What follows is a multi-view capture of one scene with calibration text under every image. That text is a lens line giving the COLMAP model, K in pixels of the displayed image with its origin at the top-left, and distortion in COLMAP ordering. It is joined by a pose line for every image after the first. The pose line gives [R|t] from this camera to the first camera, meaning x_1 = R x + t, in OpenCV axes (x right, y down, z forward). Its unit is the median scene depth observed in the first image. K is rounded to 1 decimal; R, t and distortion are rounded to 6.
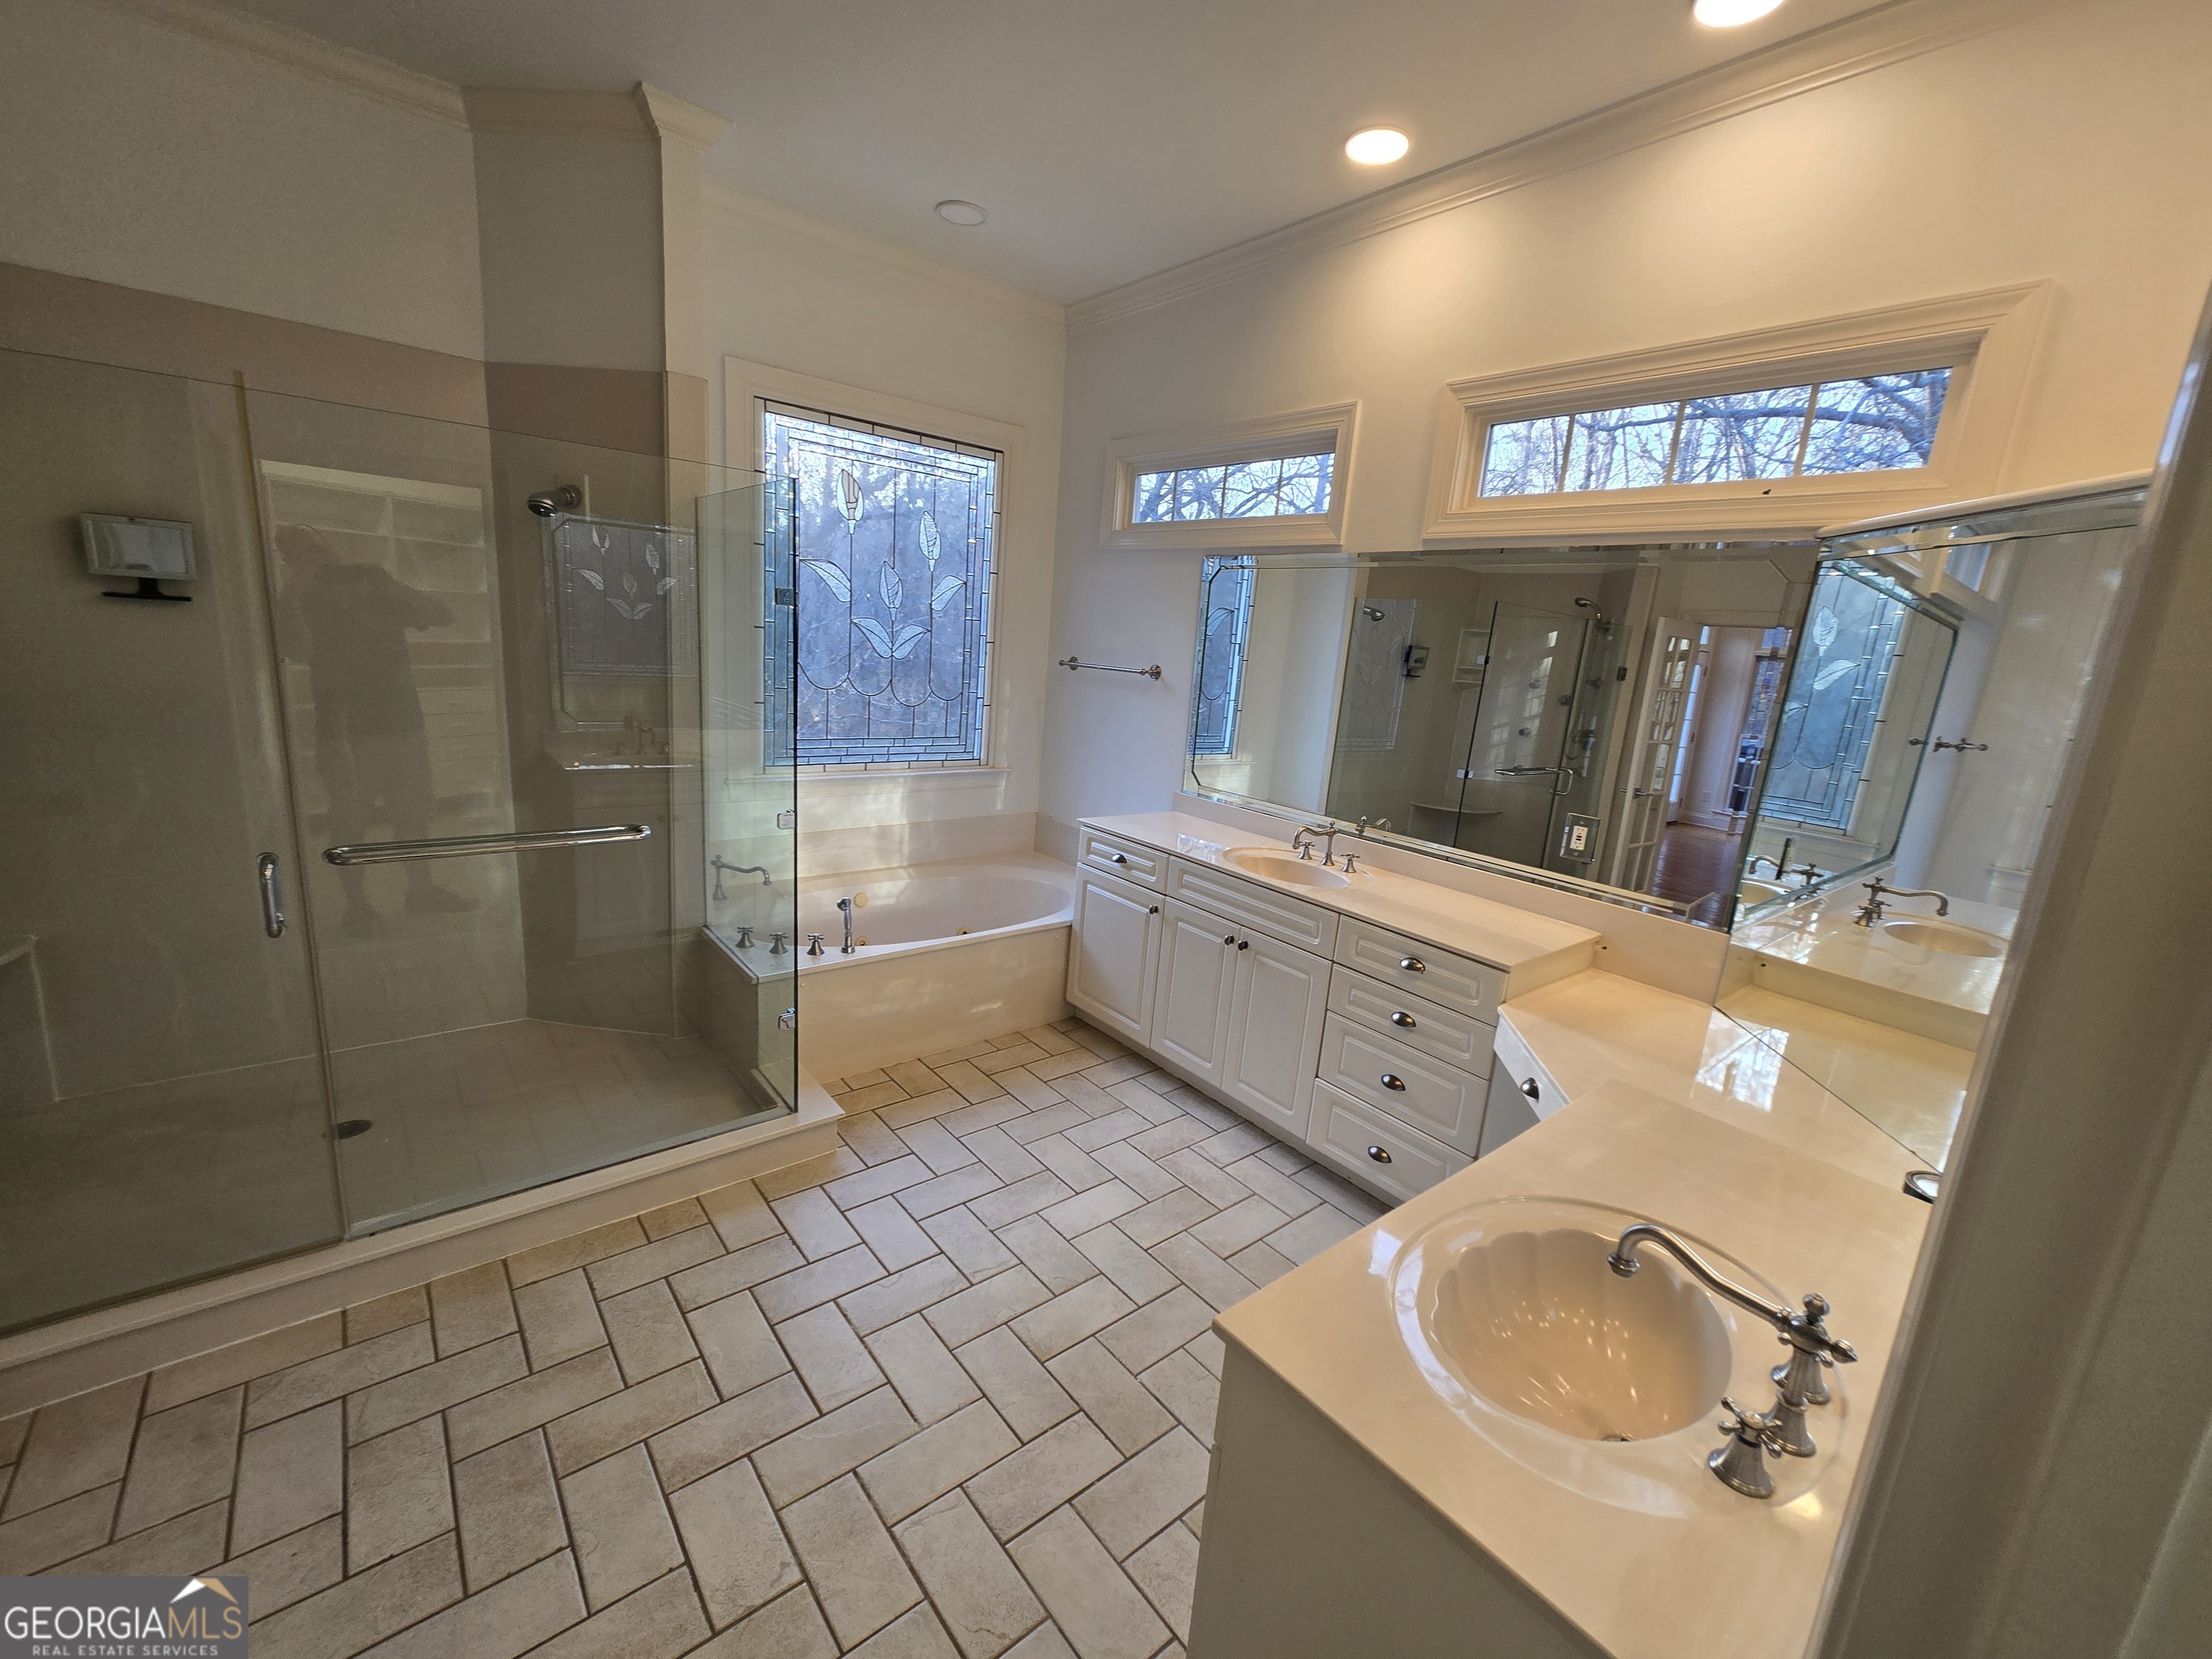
lens RADIAL K [[913.1, 0, 1115.3], [0, 913.1, 821.7], [0, 0, 1]] dist [-0.002070, 0.005828]
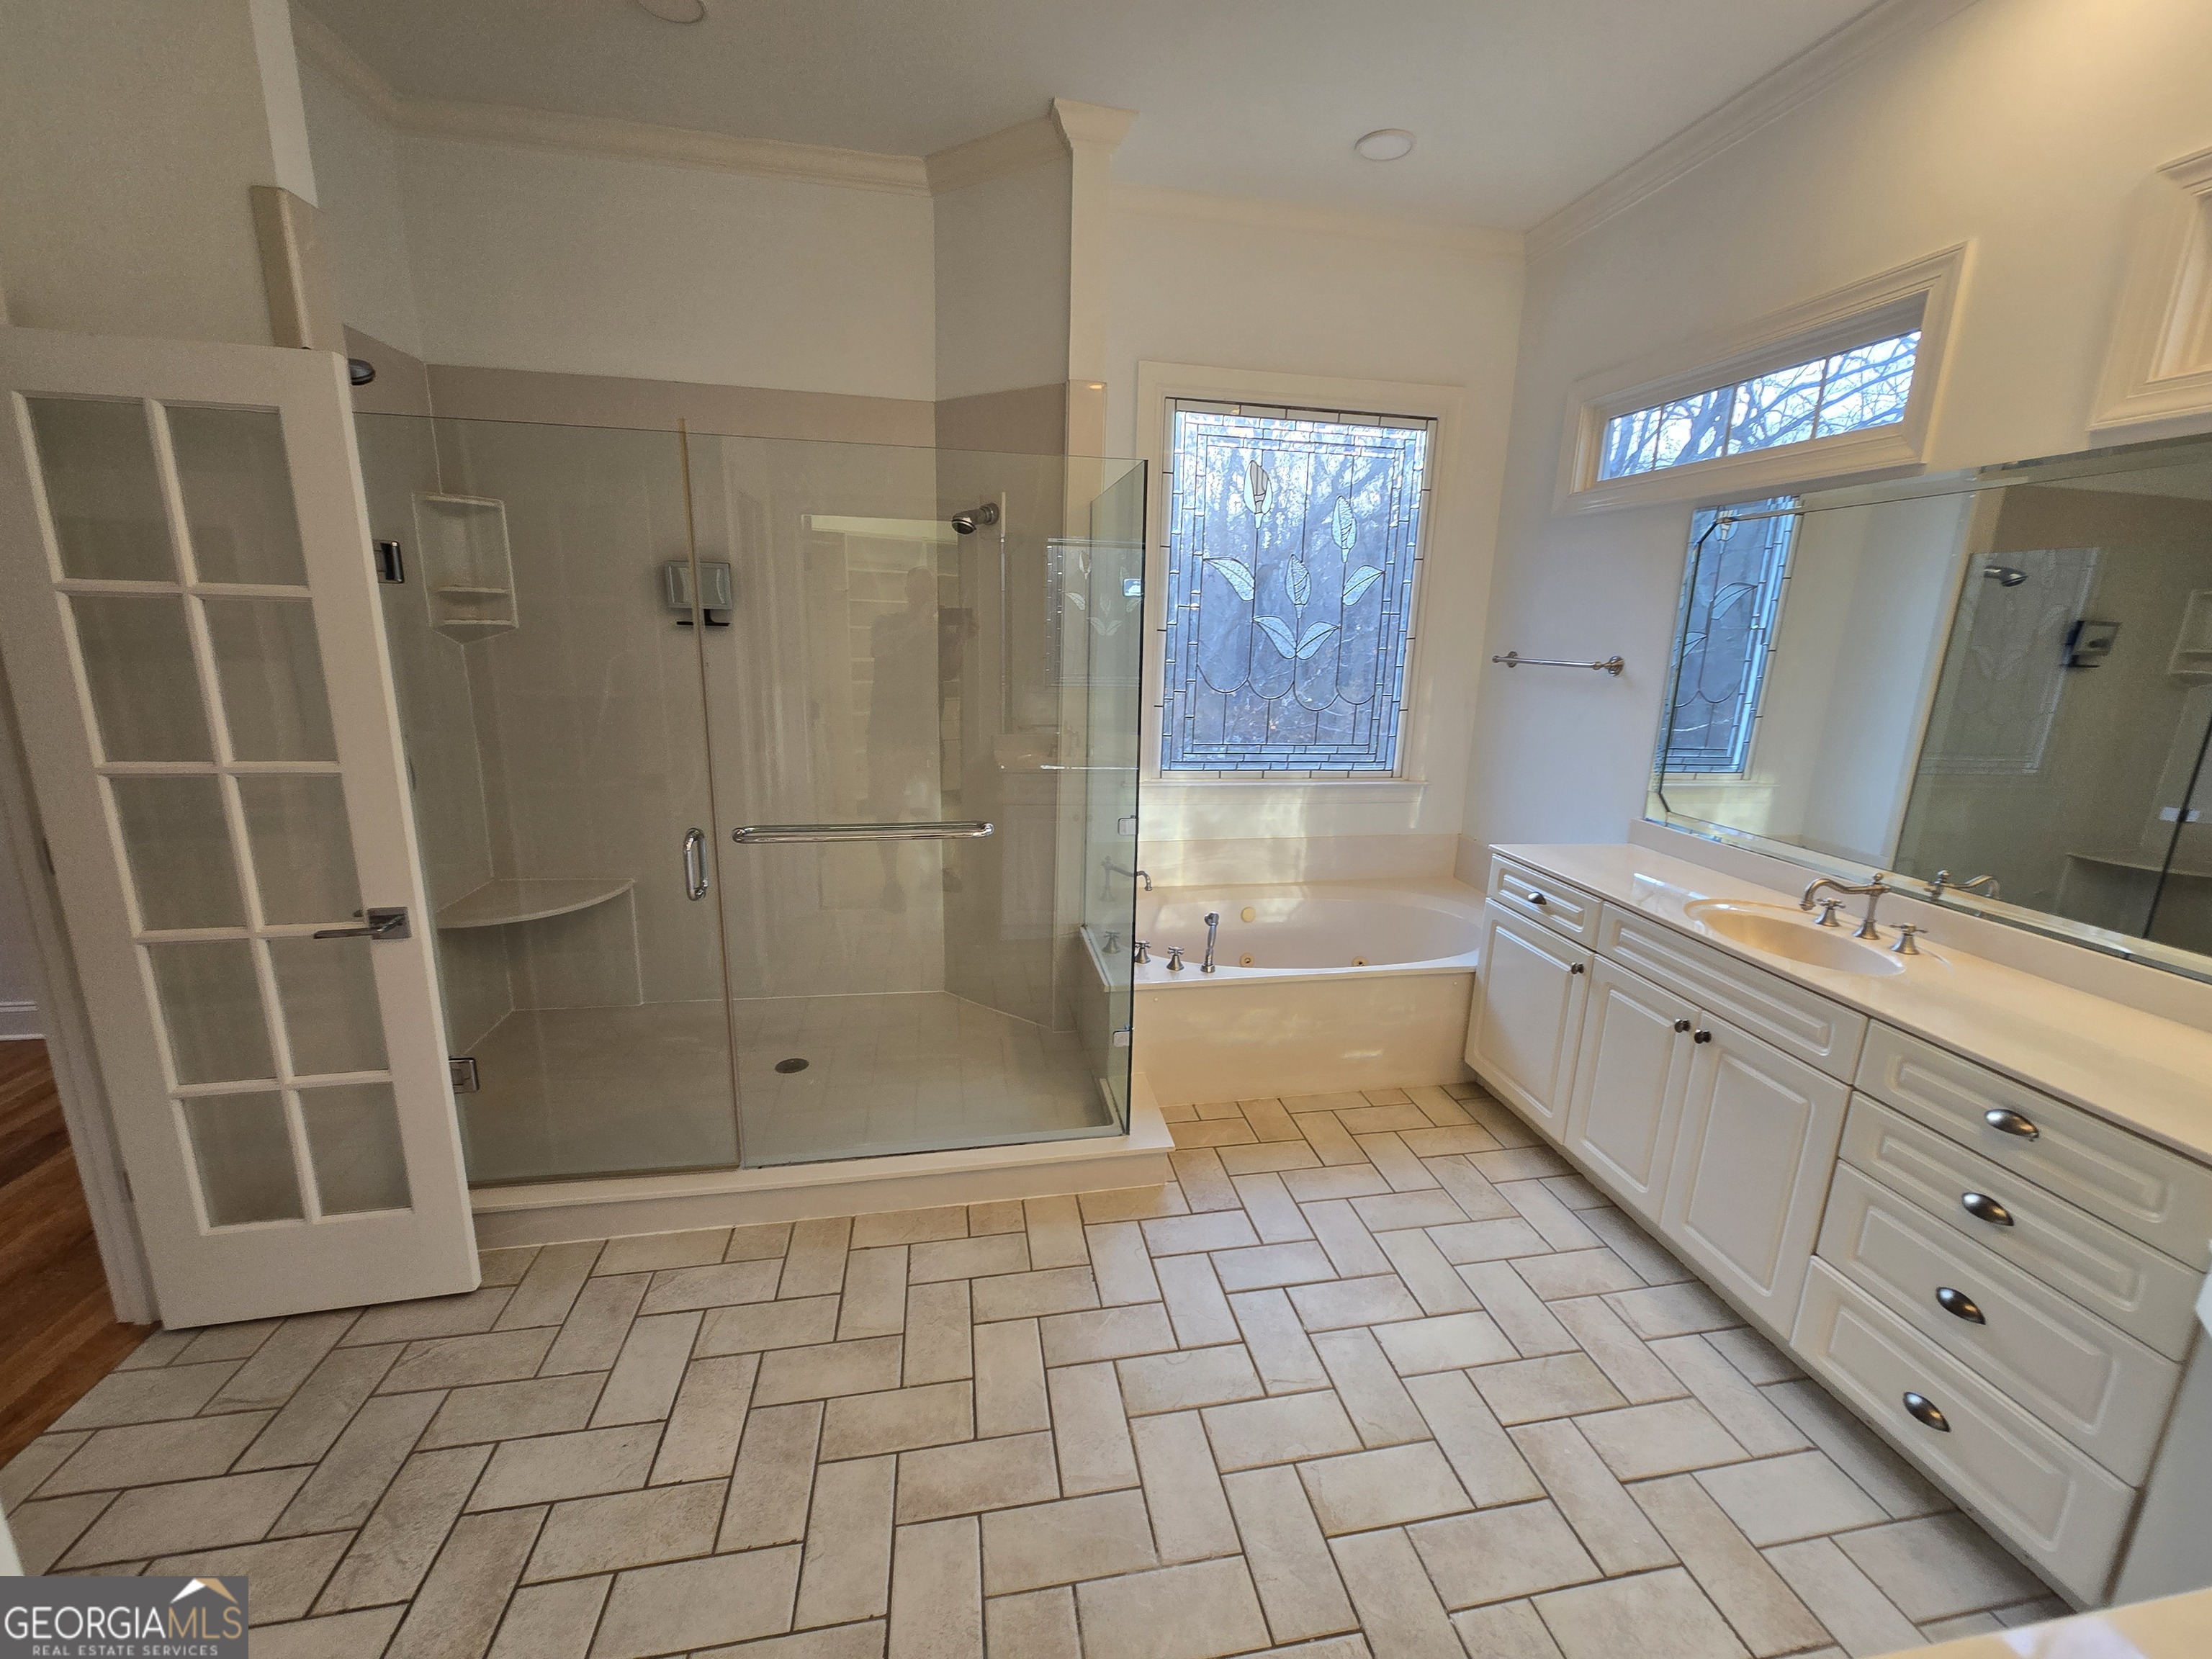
lens RADIAL K [[913.1, 0, 1115.3], [0, 913.1, 821.7], [0, 0, 1]] dist [-0.002070, 0.005828]
pose [[0.875030, 0.055168, -0.480915, 0.069754], [-0.061273, 0.998116, 0.003010, -0.006944], [0.480175, 0.026833, 0.876762, 0.140596]]
